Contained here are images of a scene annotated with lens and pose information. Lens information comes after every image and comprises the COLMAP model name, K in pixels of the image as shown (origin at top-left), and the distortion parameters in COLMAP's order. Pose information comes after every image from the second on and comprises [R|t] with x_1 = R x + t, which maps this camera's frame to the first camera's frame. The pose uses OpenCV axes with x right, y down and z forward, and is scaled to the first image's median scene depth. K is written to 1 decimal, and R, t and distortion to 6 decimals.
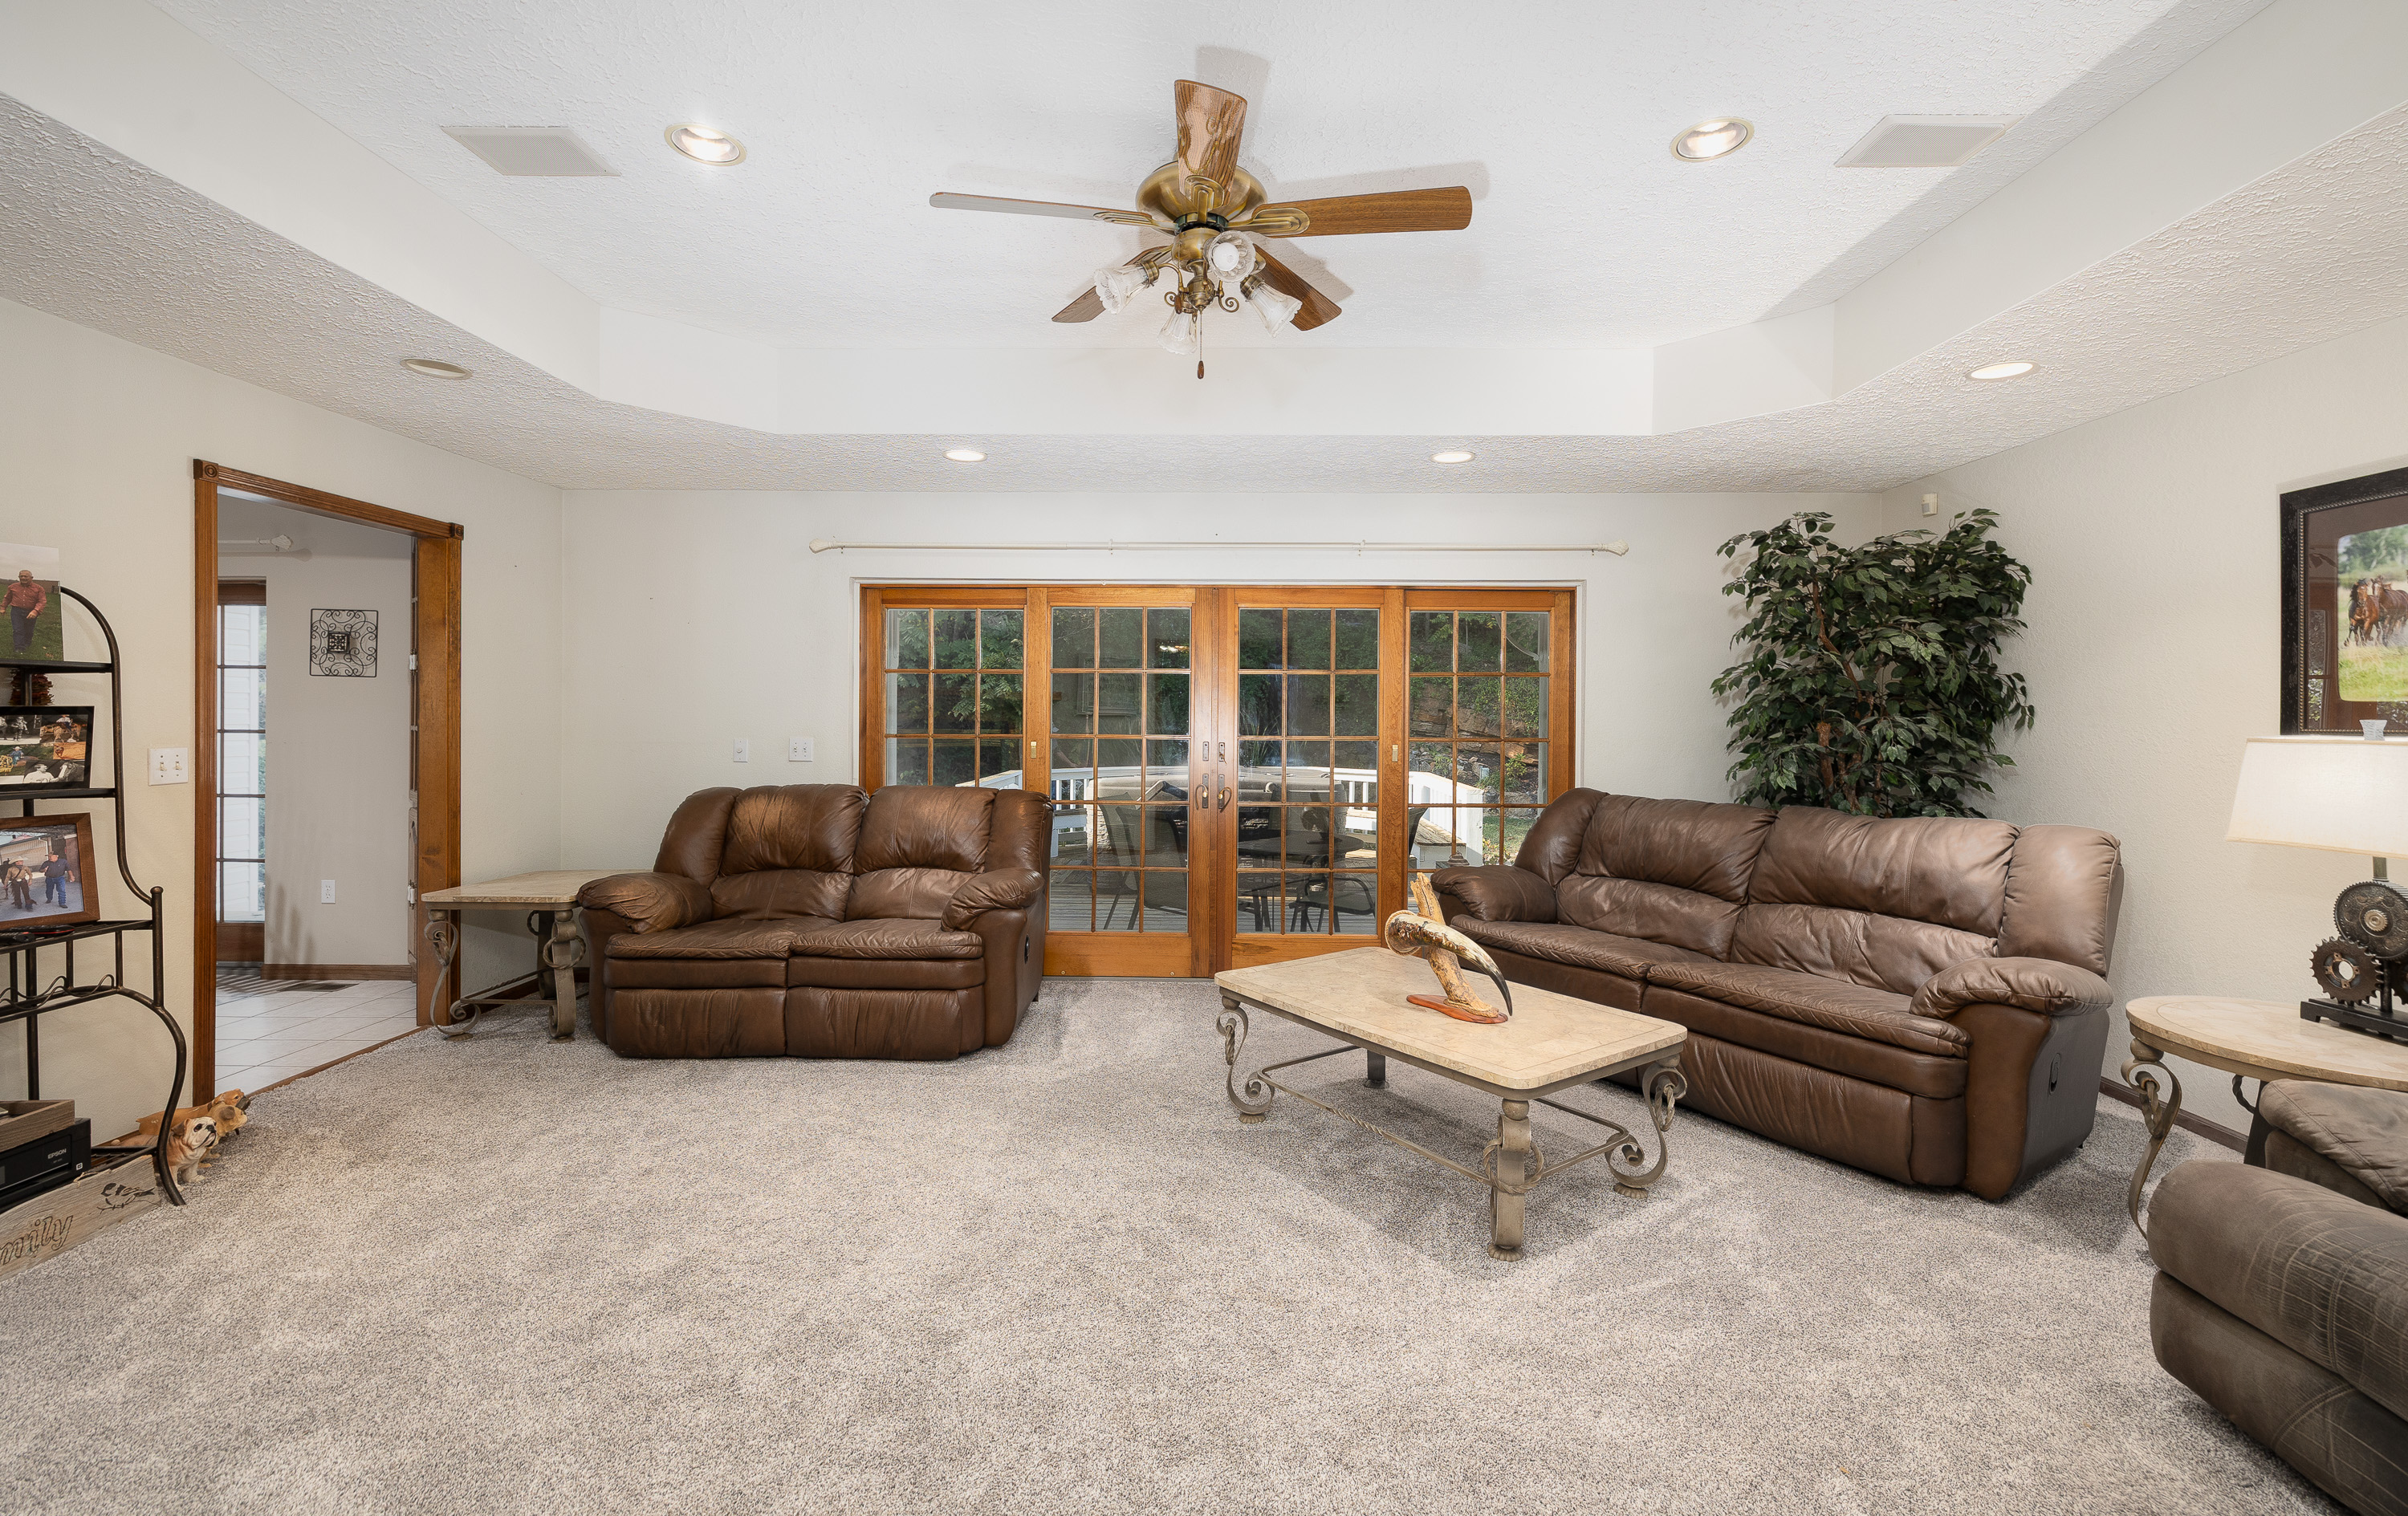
lens RADIAL K [[1023.4, 0, 1202.0], [0, 1023.4, 733.8], [0, 0, 1]] dist [0.001598, 0.000197]
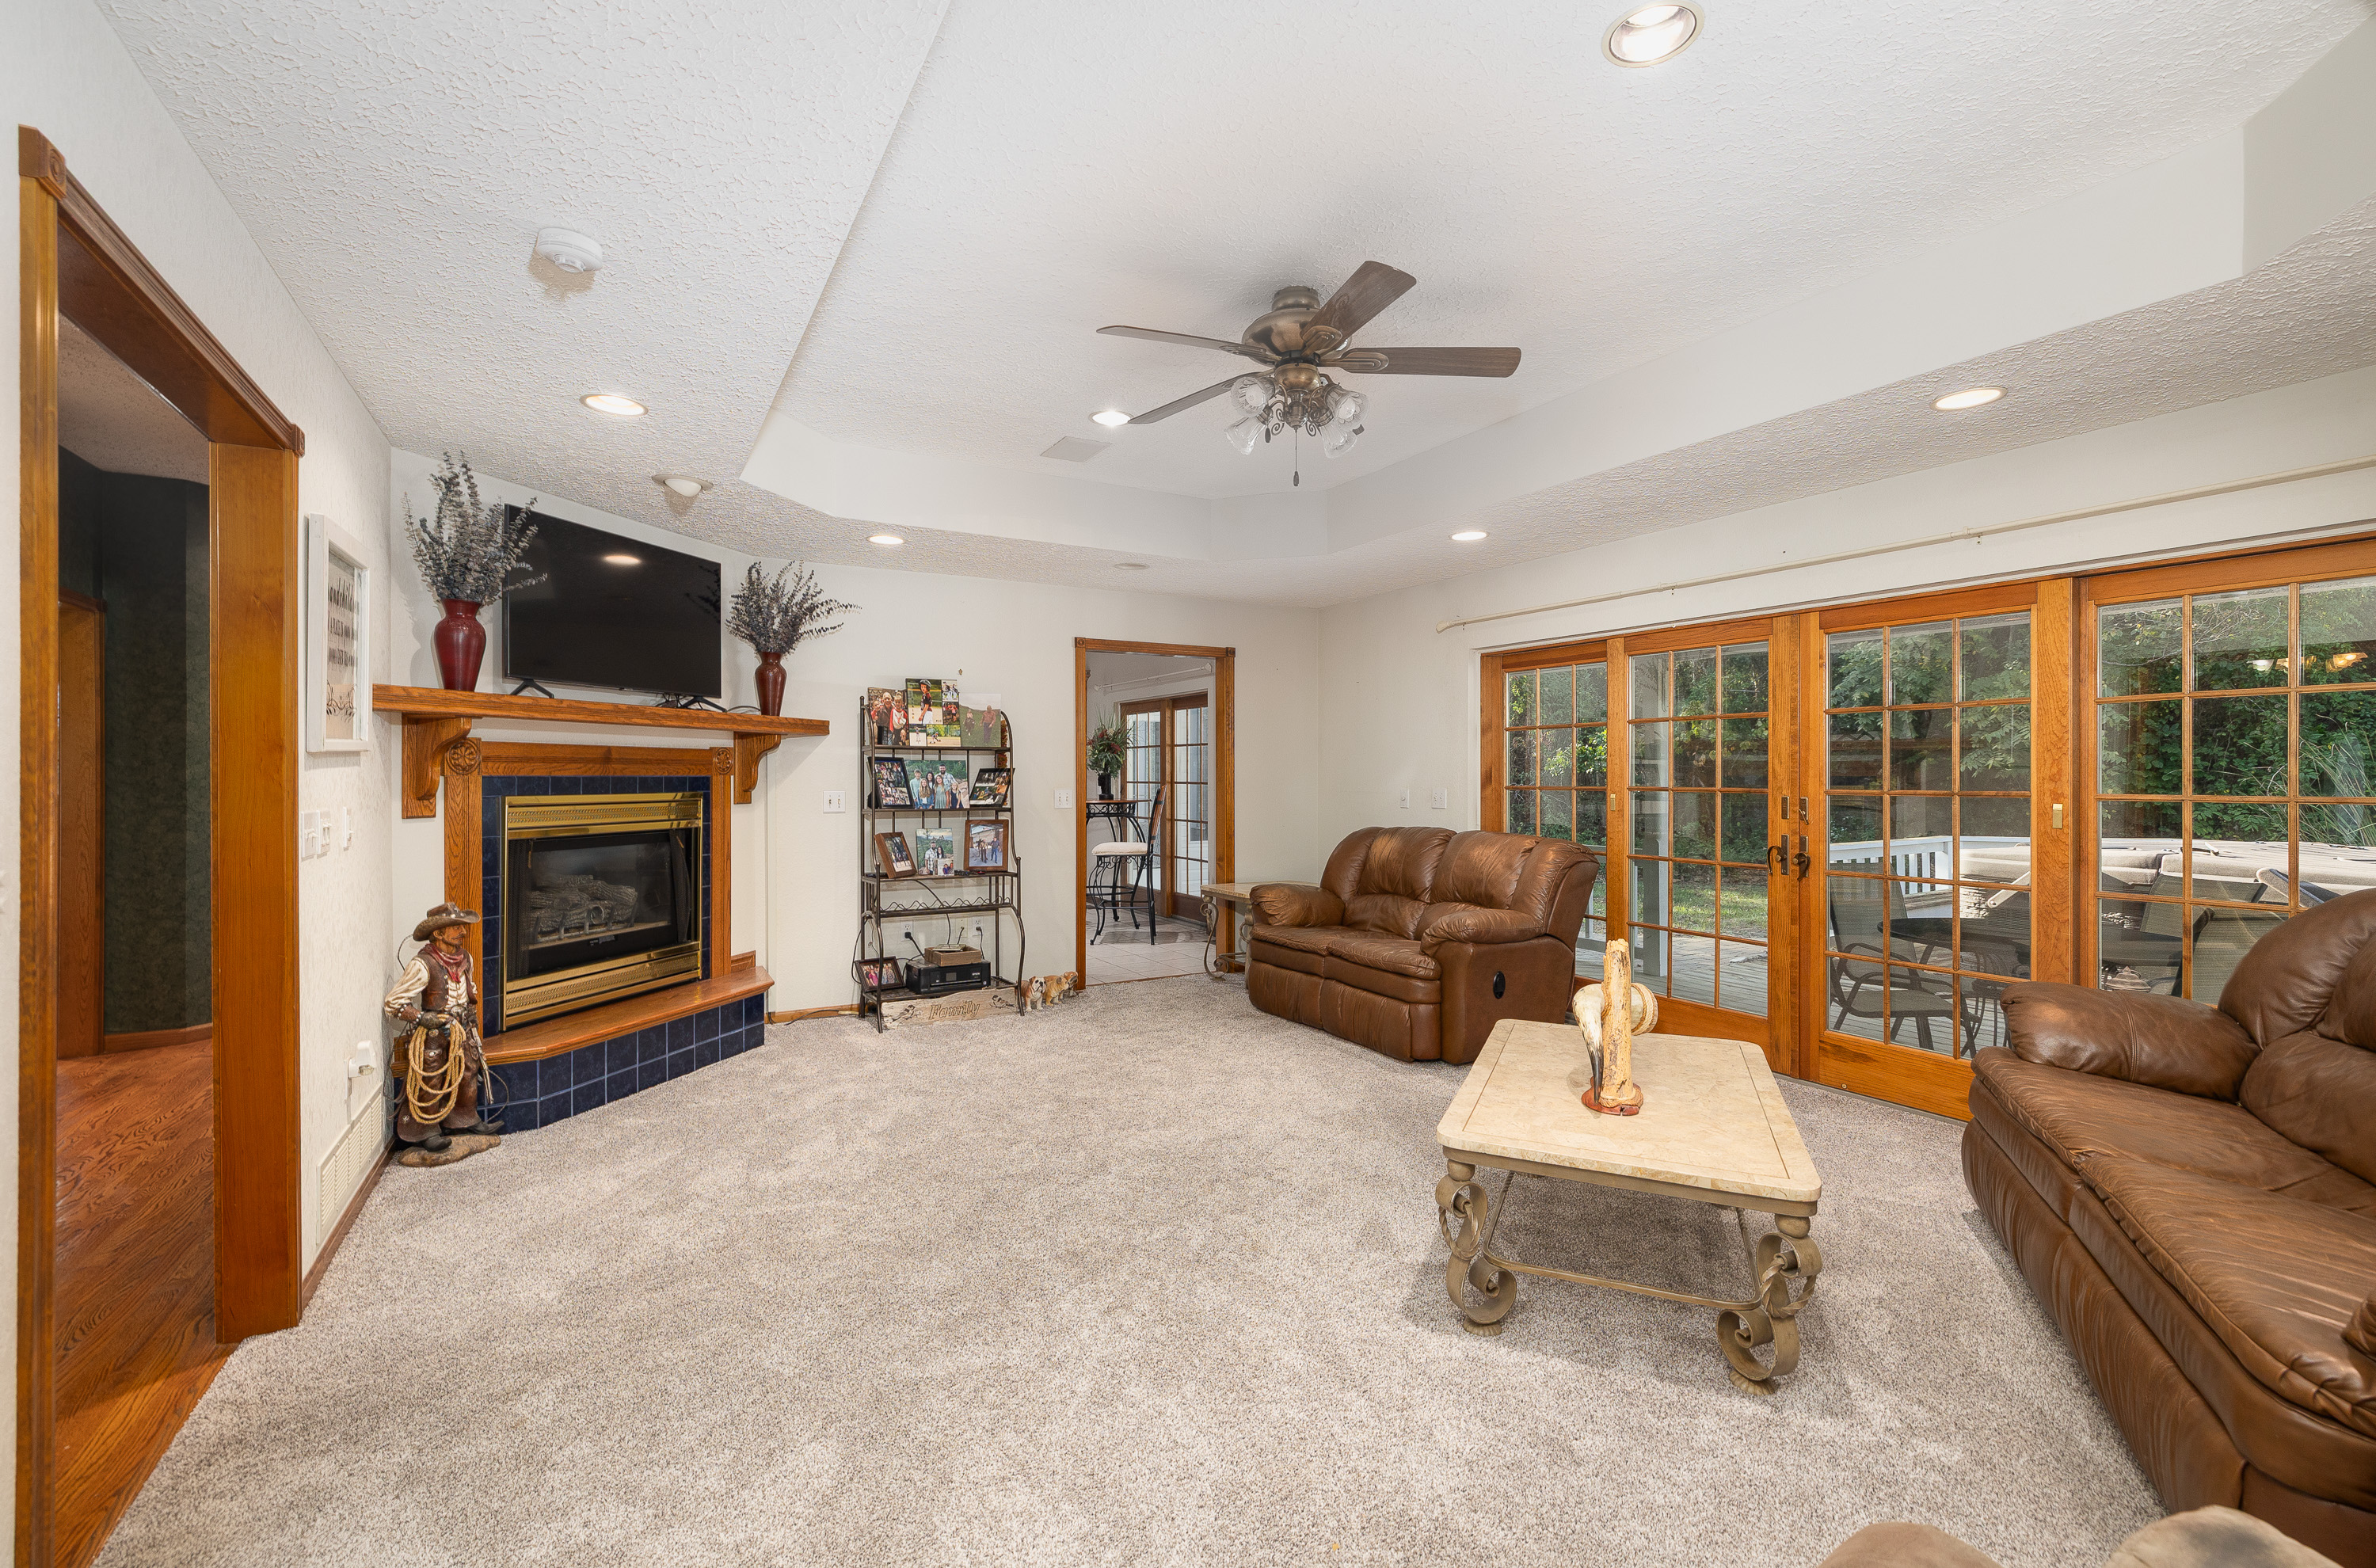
lens RADIAL K [[1038.5, 0, 1186.9], [0, 1038.5, 781.9], [0, 0, 1]] dist [0.001129, 0.000181]
pose [[0.503684, 0.001733, -0.863886, 0.629221], [-0.009042, 0.999954, -0.003266, 0.003163], [0.863840, 0.009456, 0.503677, 0.170632]]
